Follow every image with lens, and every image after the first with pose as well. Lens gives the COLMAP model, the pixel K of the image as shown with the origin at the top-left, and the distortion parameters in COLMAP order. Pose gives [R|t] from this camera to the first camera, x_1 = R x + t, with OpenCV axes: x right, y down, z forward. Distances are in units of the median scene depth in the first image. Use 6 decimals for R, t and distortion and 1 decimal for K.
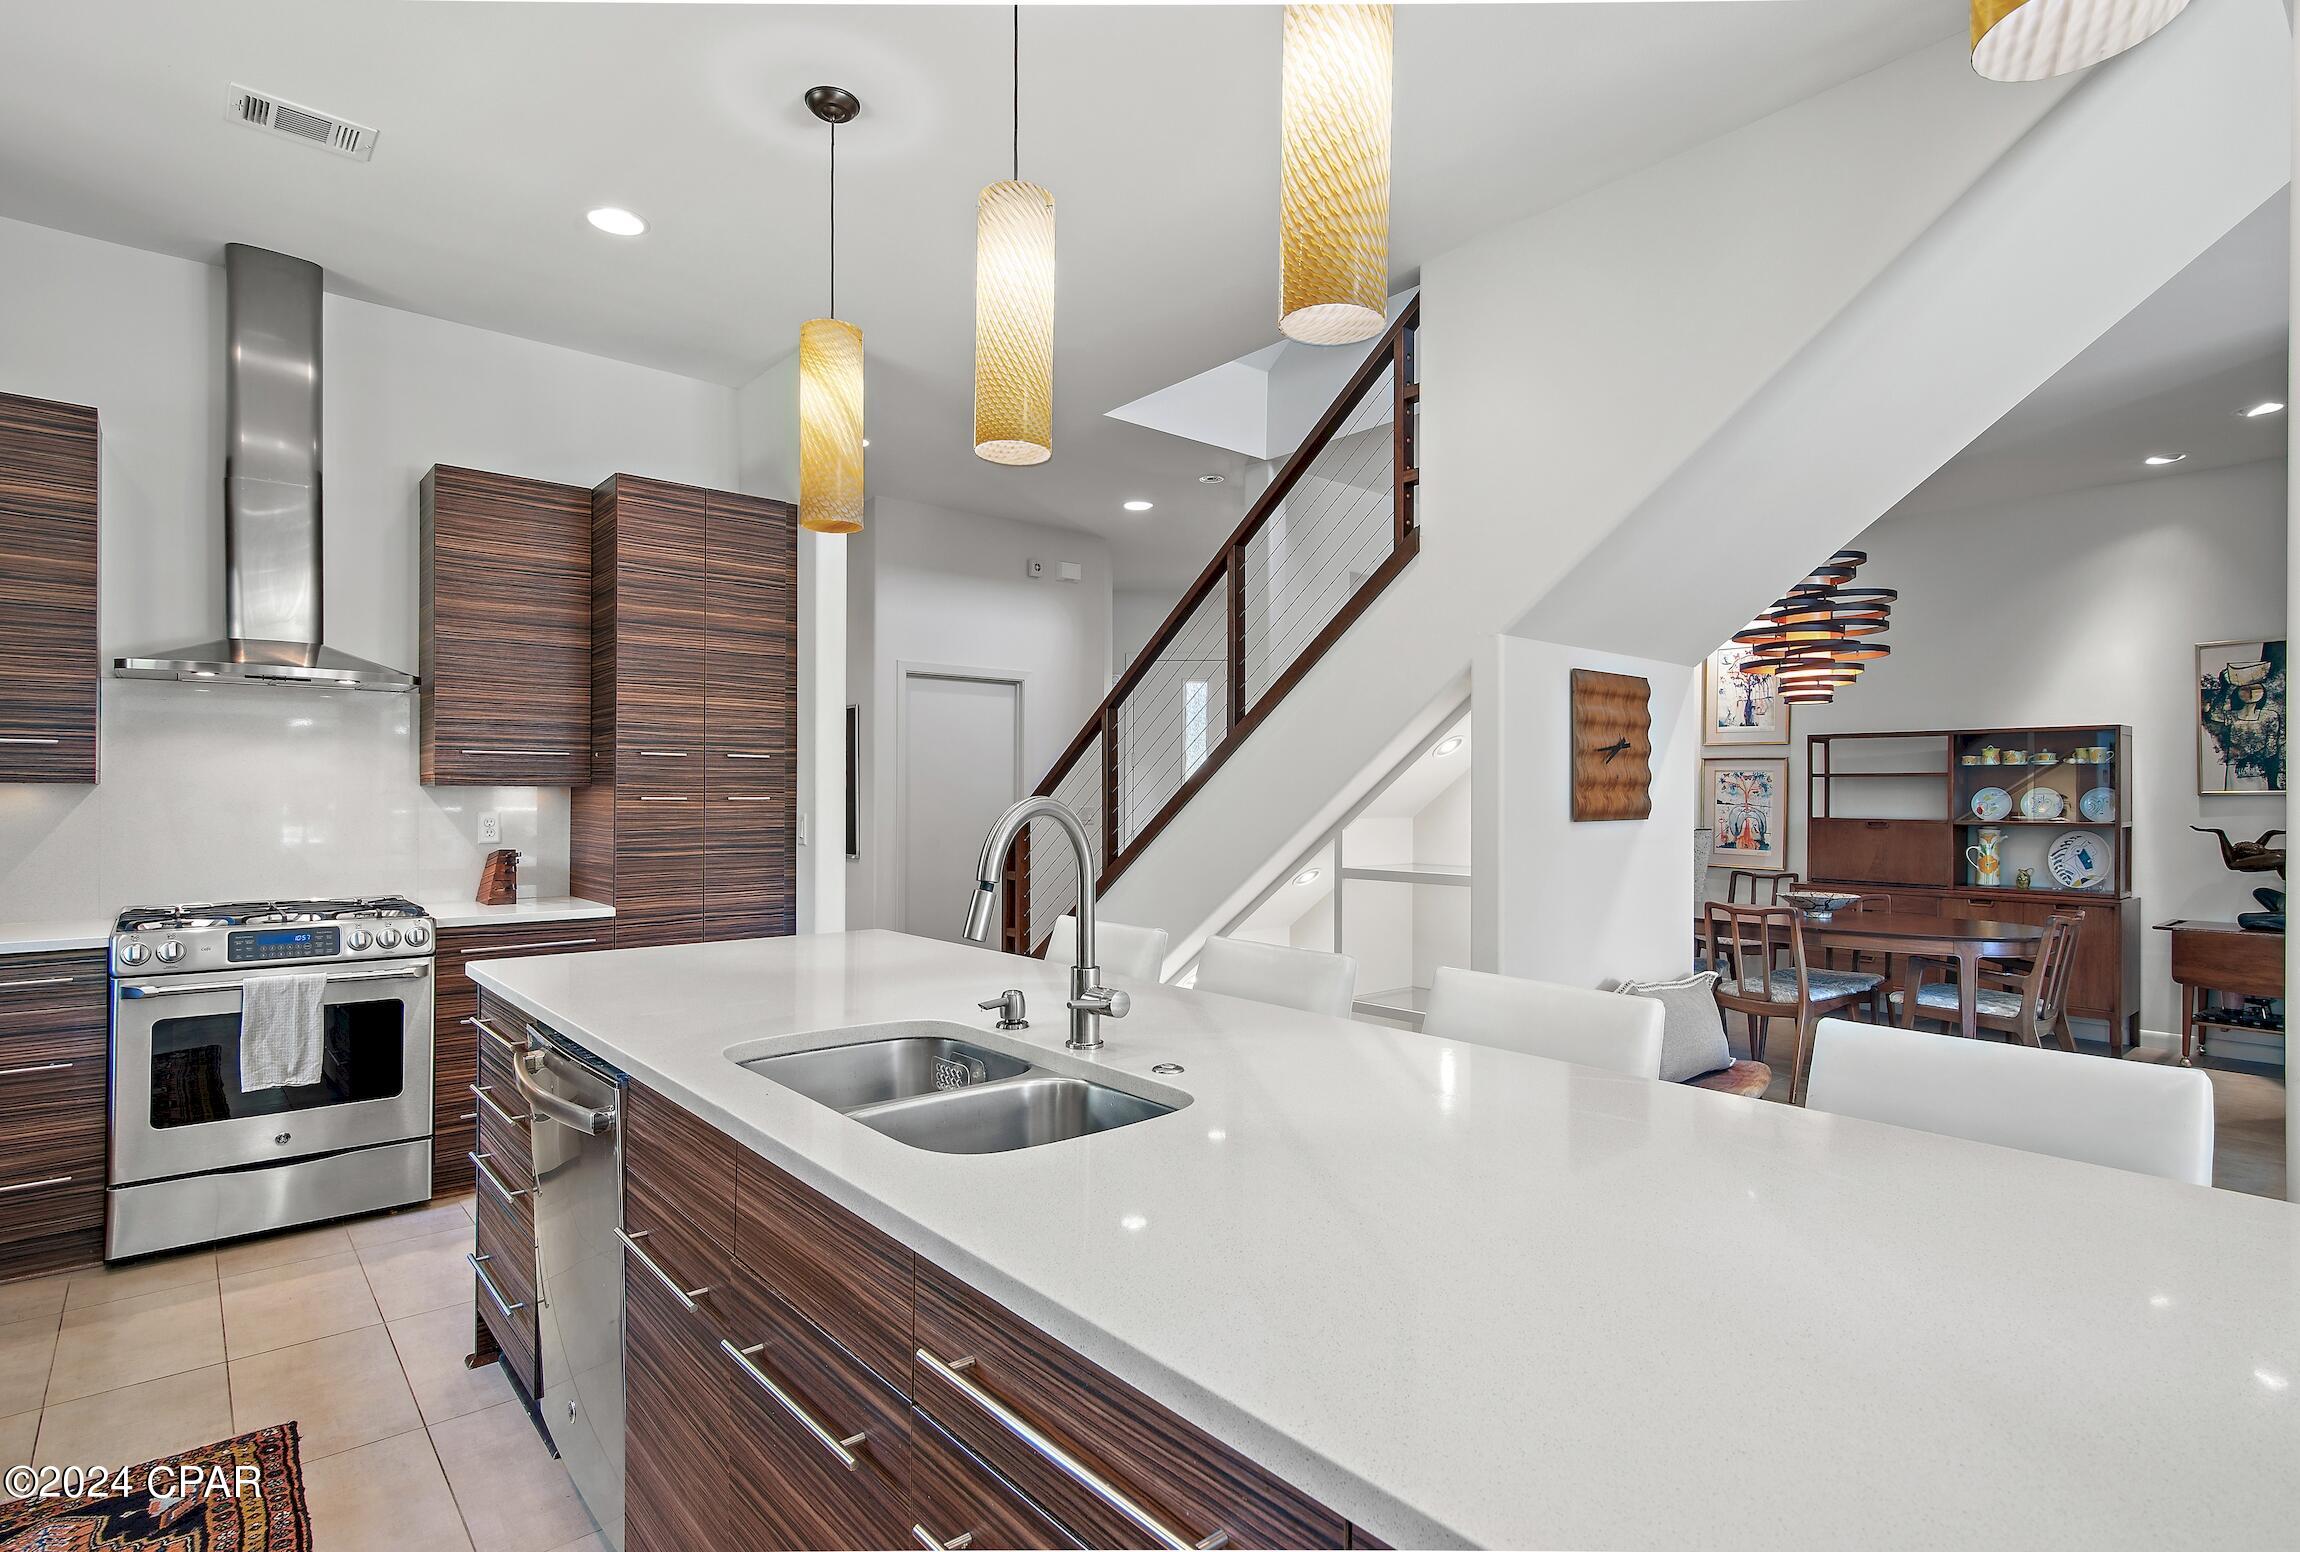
lens RADIAL K [[1157.1, 0, 1153.2], [0, 1157.1, 795.8], [0, 0, 1]] dist [0.001176, 0.000129]
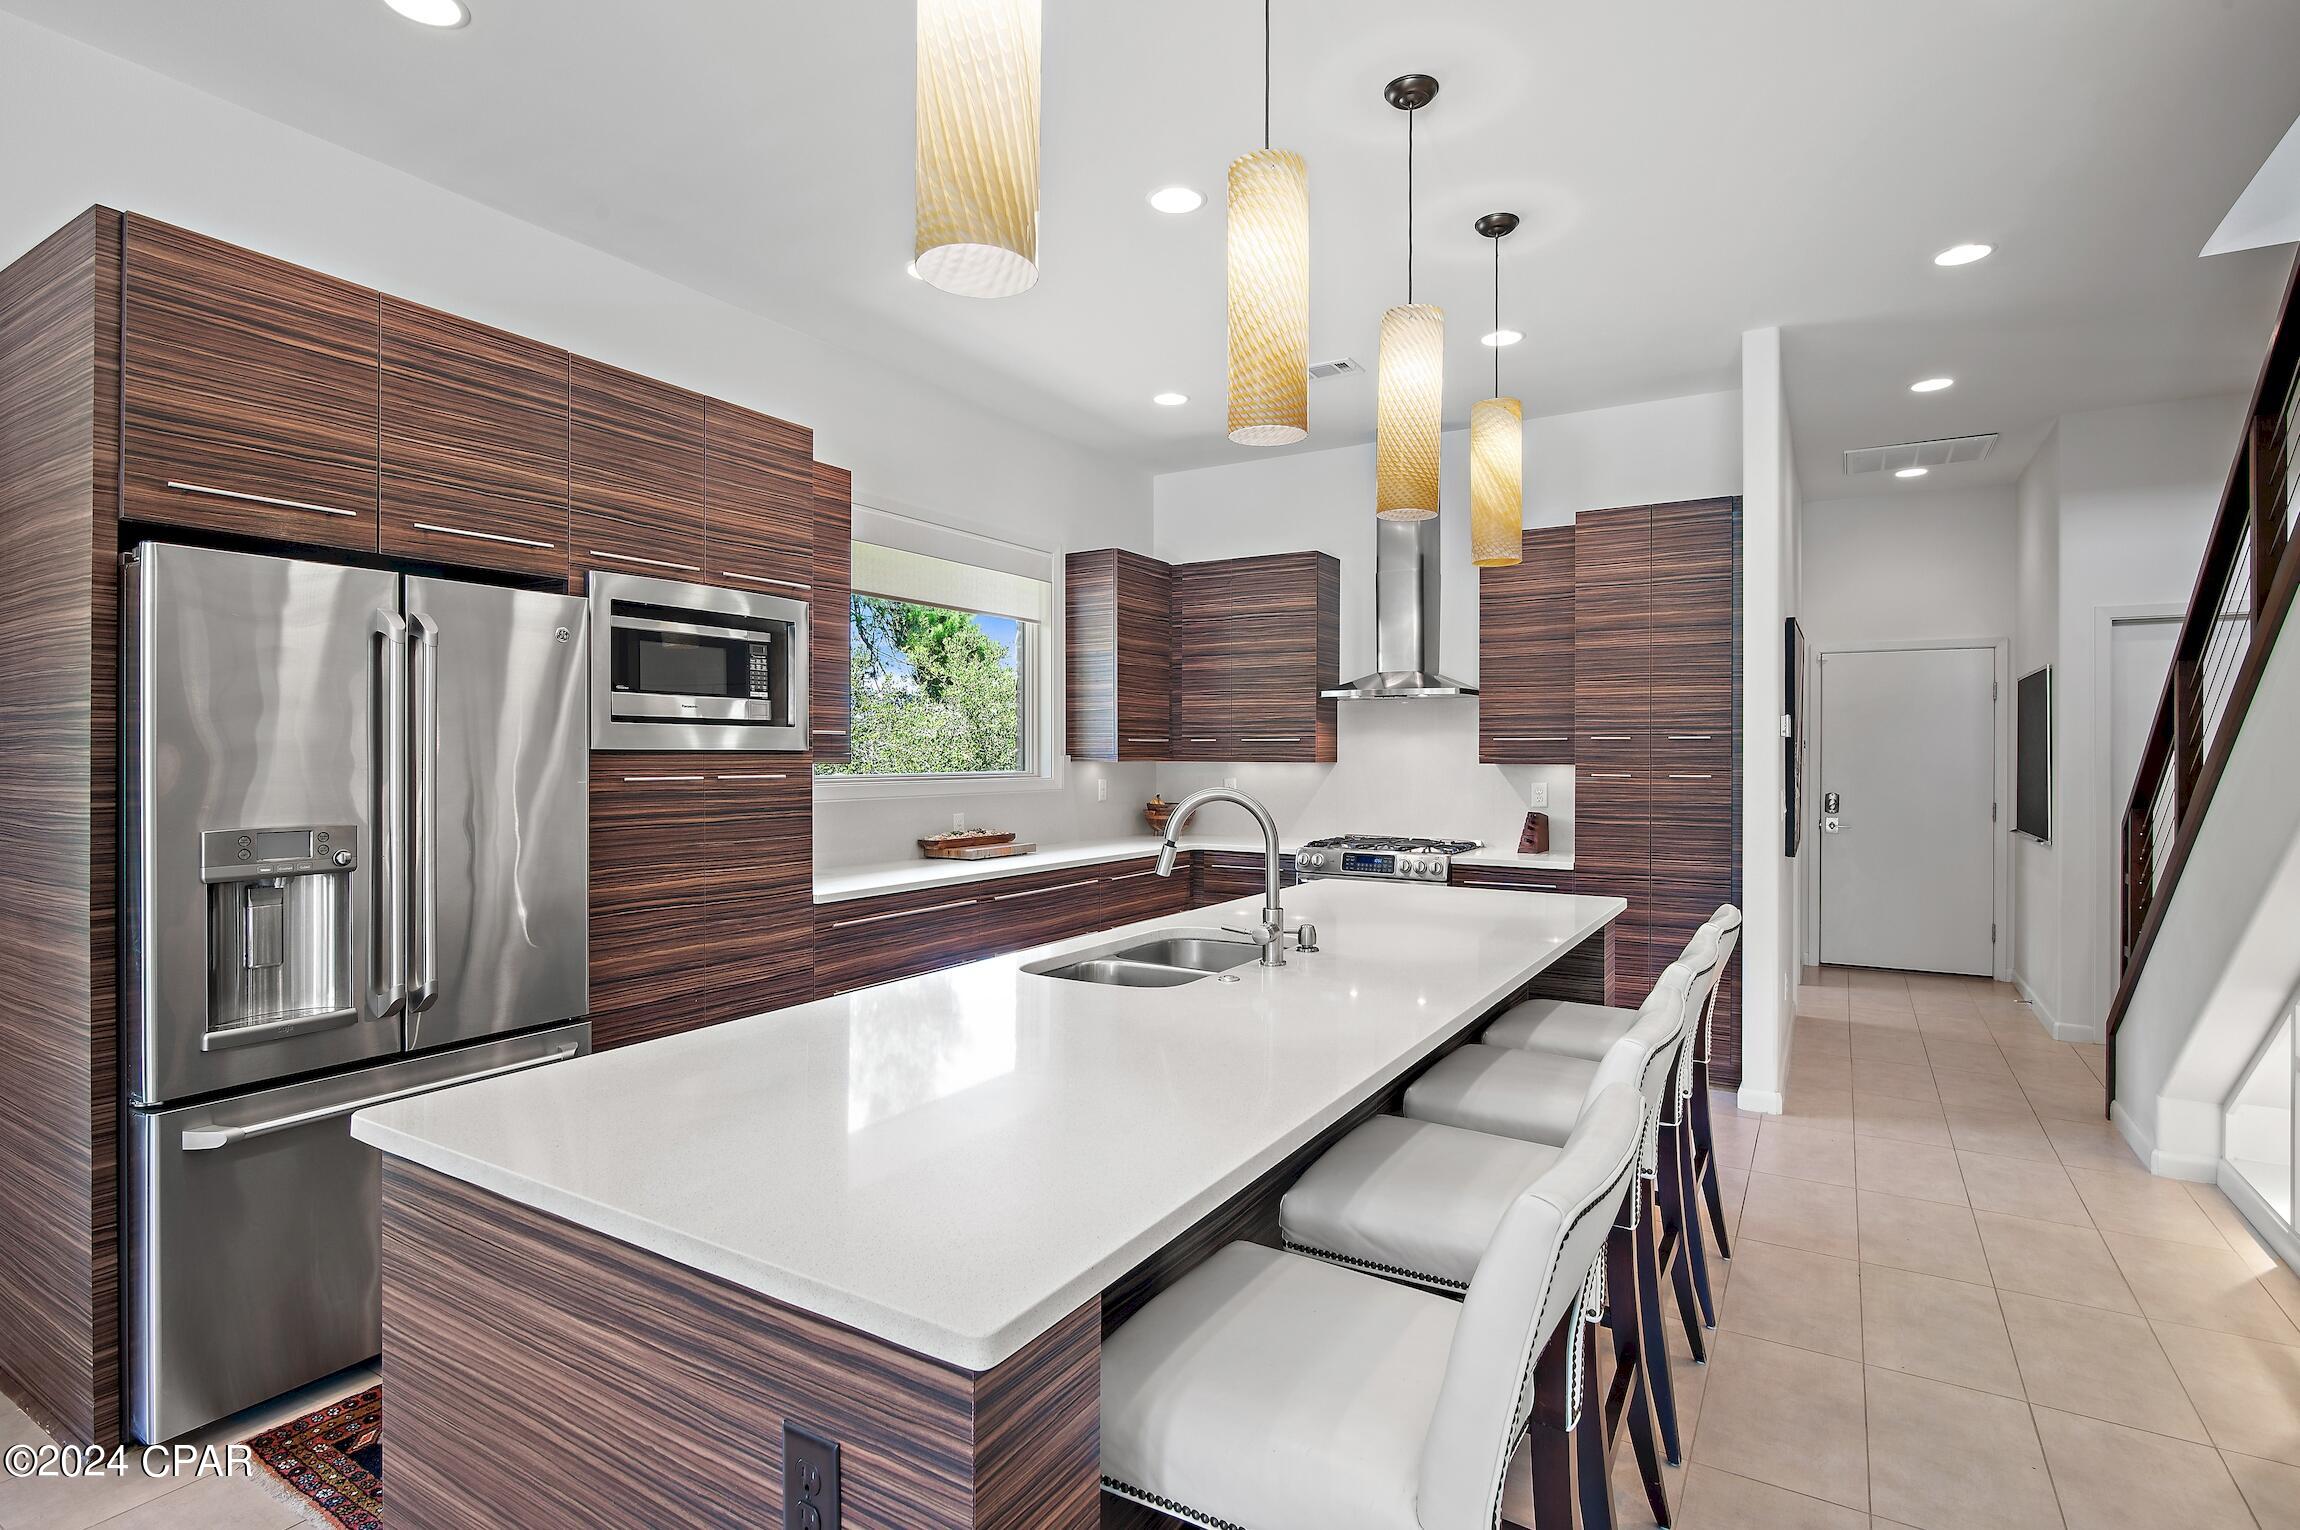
lens RADIAL K [[1126.5, 0, 1150.0], [0, 1126.5, 765.0], [0, 0, 1]] dist [0.000422, -0.000045]
pose [[0.310866, 0.006987, -0.950428, 0.525923], [-0.001033, 0.999975, 0.007013, -0.016082], [0.950453, -0.001199, 0.310865, 0.186757]]
